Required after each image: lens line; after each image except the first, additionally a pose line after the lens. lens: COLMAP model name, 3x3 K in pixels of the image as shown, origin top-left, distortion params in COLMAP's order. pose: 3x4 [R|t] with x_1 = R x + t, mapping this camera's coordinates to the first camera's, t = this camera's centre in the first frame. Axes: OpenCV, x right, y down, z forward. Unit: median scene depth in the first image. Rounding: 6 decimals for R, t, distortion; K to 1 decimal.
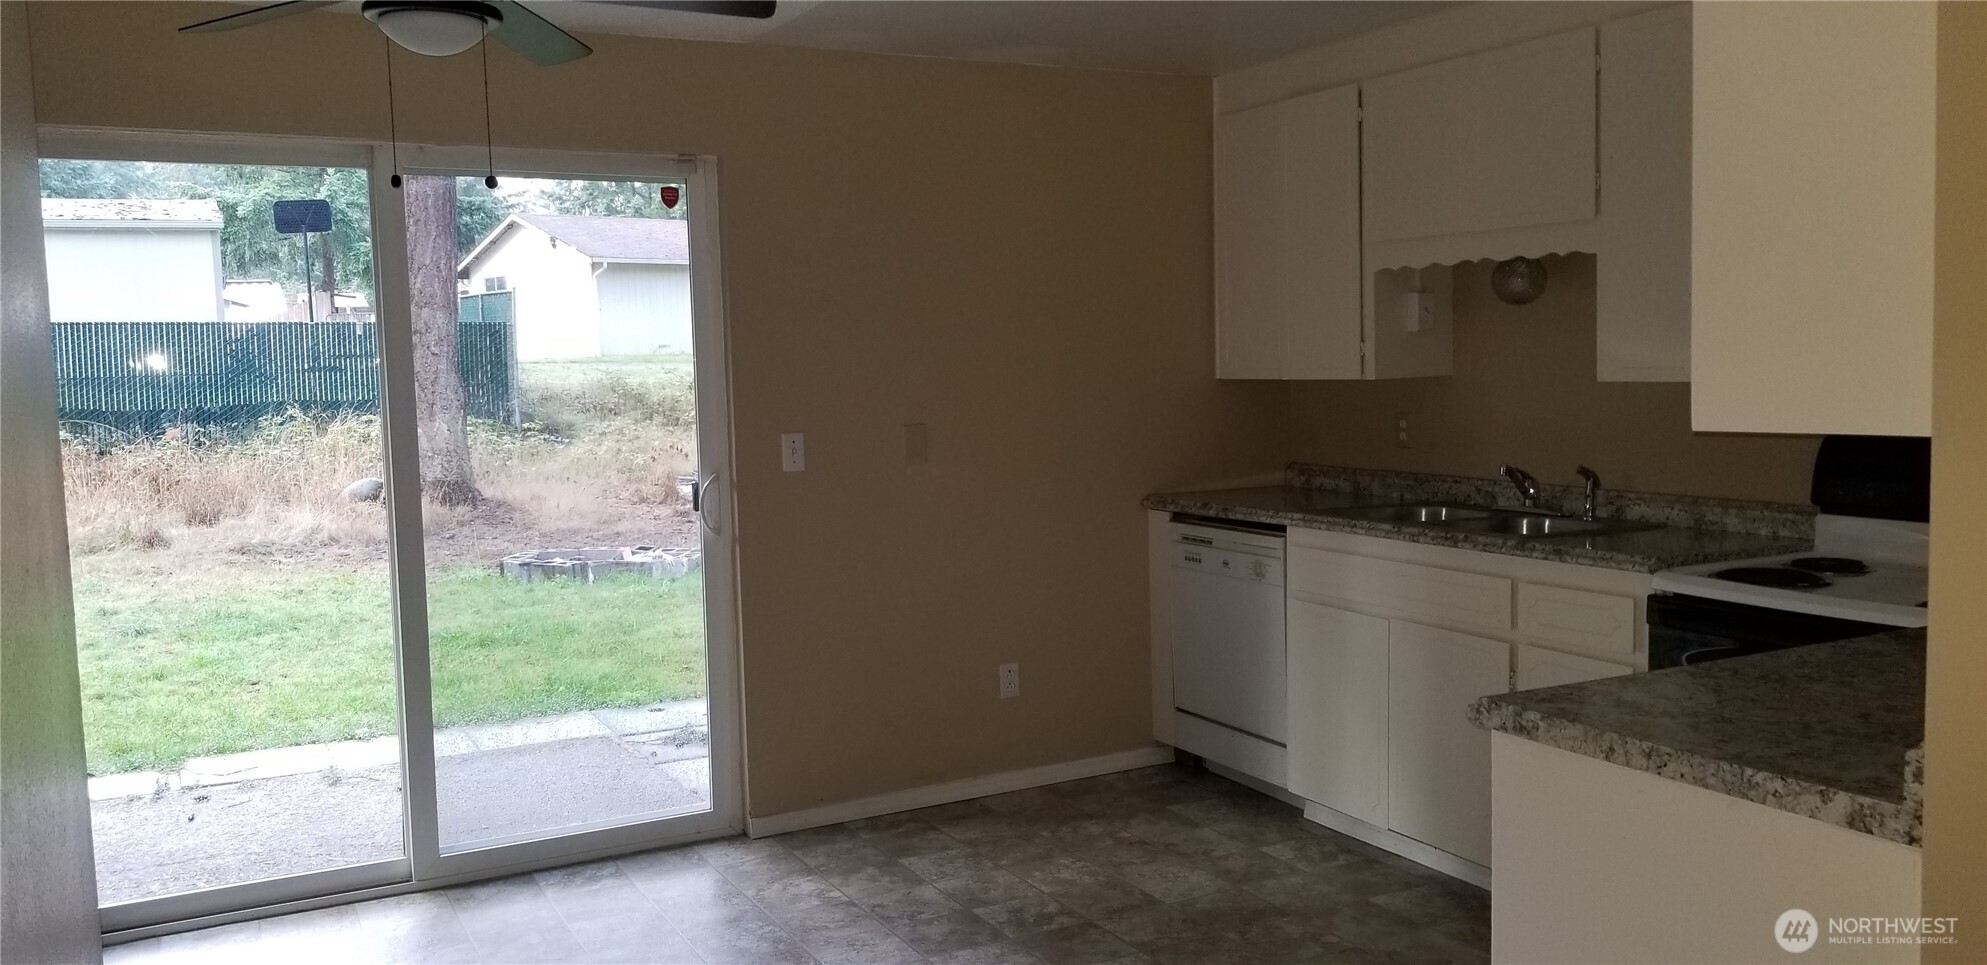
lens RADIAL K [[1563.8, 0, 982.9], [0, 1563.8, 478.0], [0, 0, 1]] dist [0.175475, -0.292761]
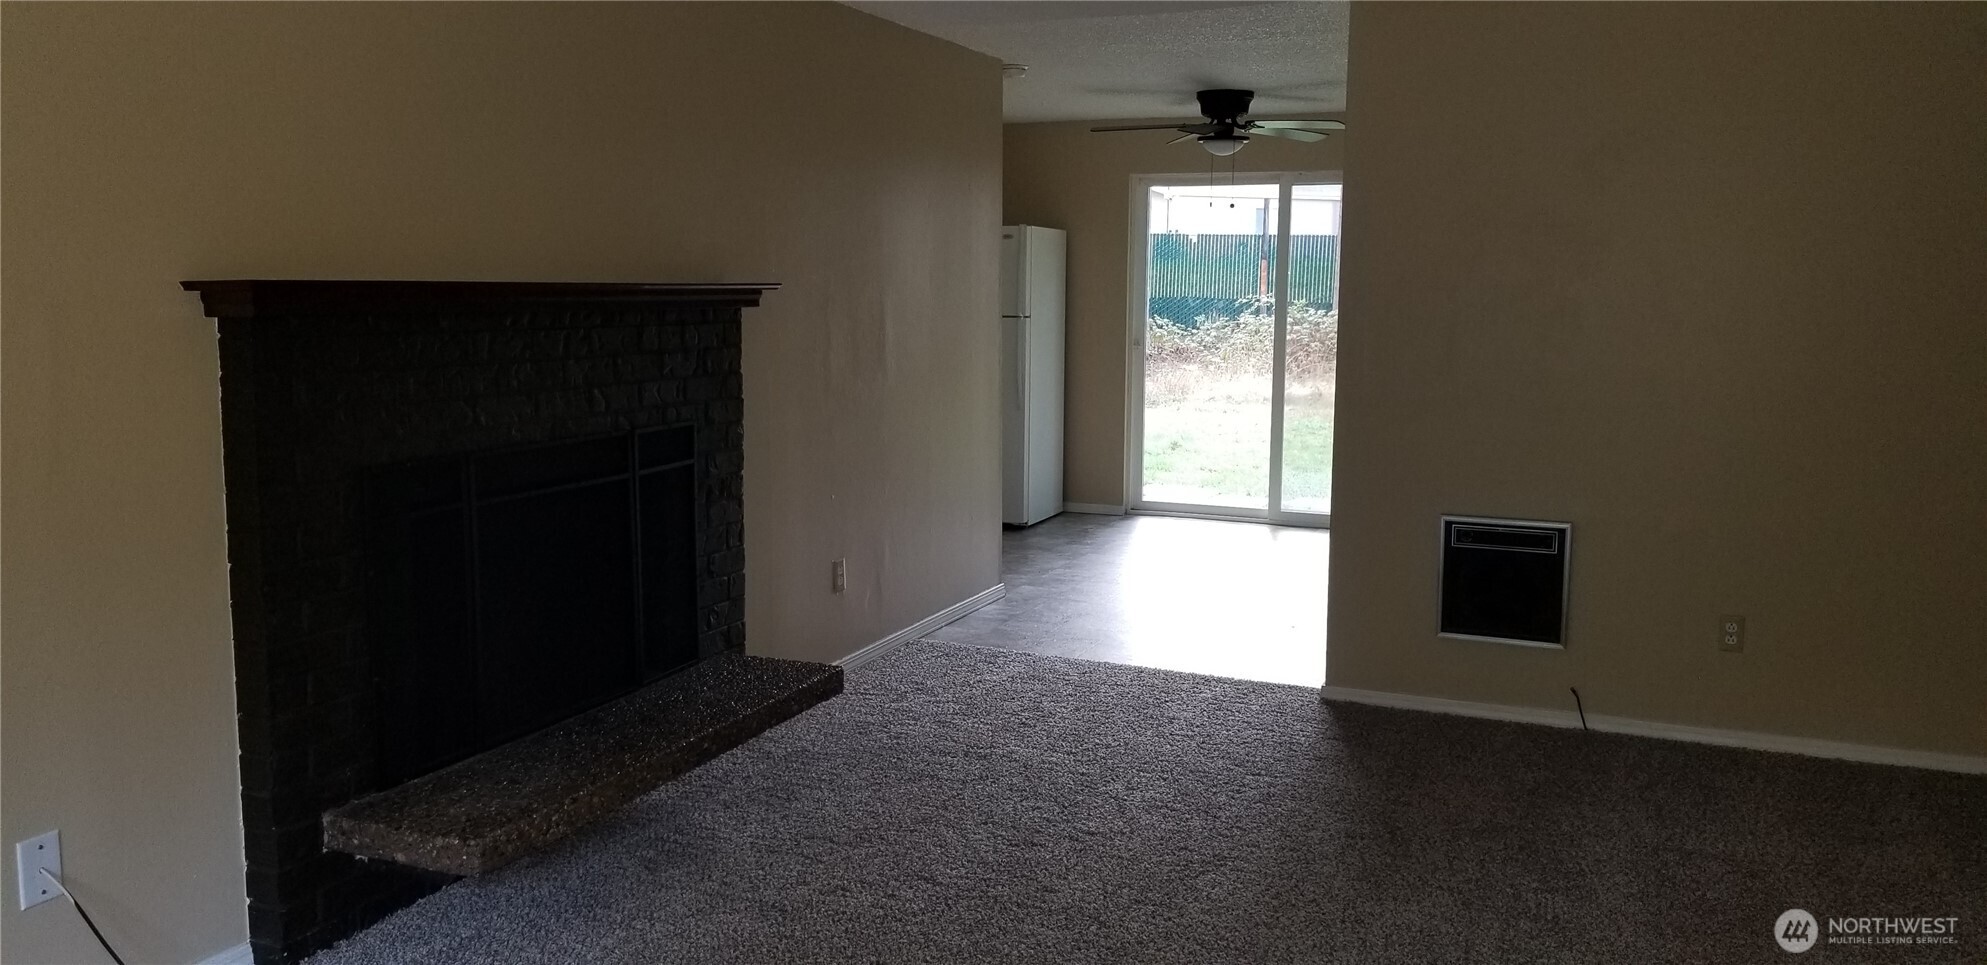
lens RADIAL K [[1563.8, 0, 982.9], [0, 1563.8, 478.0], [0, 0, 1]] dist [0.175475, -0.292761]
pose [[0.633136, 0.129088, -0.763200, 0.461489], [-0.083011, 0.991633, 0.098861, 0.008966], [0.769576, 0.000762, 0.638555, -0.294583]]
